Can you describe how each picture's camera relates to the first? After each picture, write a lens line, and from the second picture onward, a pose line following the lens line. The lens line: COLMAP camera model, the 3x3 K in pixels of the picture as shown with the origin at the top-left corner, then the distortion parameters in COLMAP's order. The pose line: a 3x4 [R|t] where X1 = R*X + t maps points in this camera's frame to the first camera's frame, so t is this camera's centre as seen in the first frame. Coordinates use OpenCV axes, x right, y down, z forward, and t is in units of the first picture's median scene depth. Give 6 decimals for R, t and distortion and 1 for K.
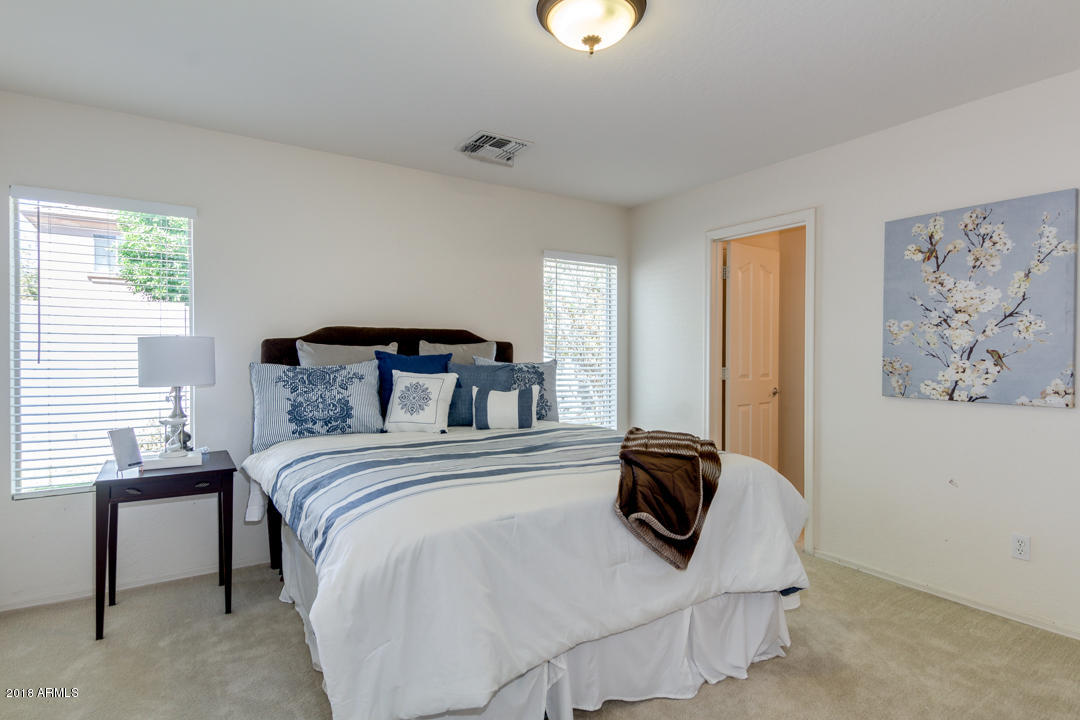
lens RADIAL K [[572.5, 0, 537.0], [0, 572.5, 353.6], [0, 0, 1]] dist [0.020179, 0.000507]
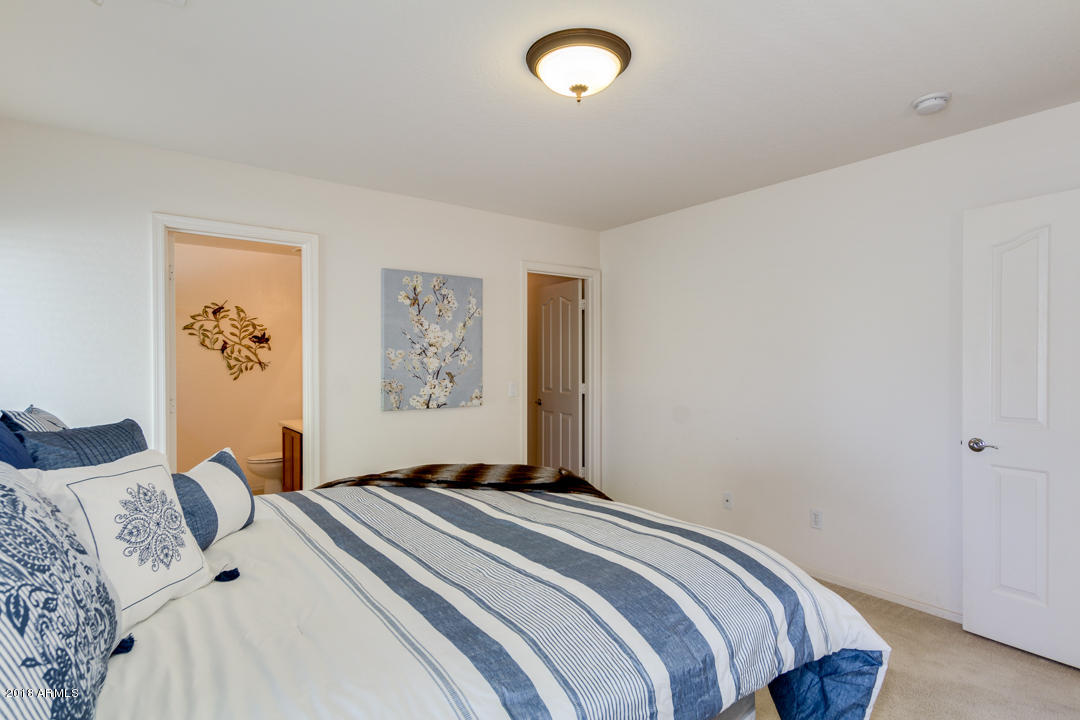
lens RADIAL K [[563.0, 0, 534.7], [0, 563.0, 364.7], [0, 0, 1]] dist [0.046298, -0.023309]
pose [[-0.052292, -0.009666, 0.998585, -0.675975], [0.002527, 0.999949, 0.009811, -0.038733], [-0.998629, 0.003036, -0.052265, 0.827523]]
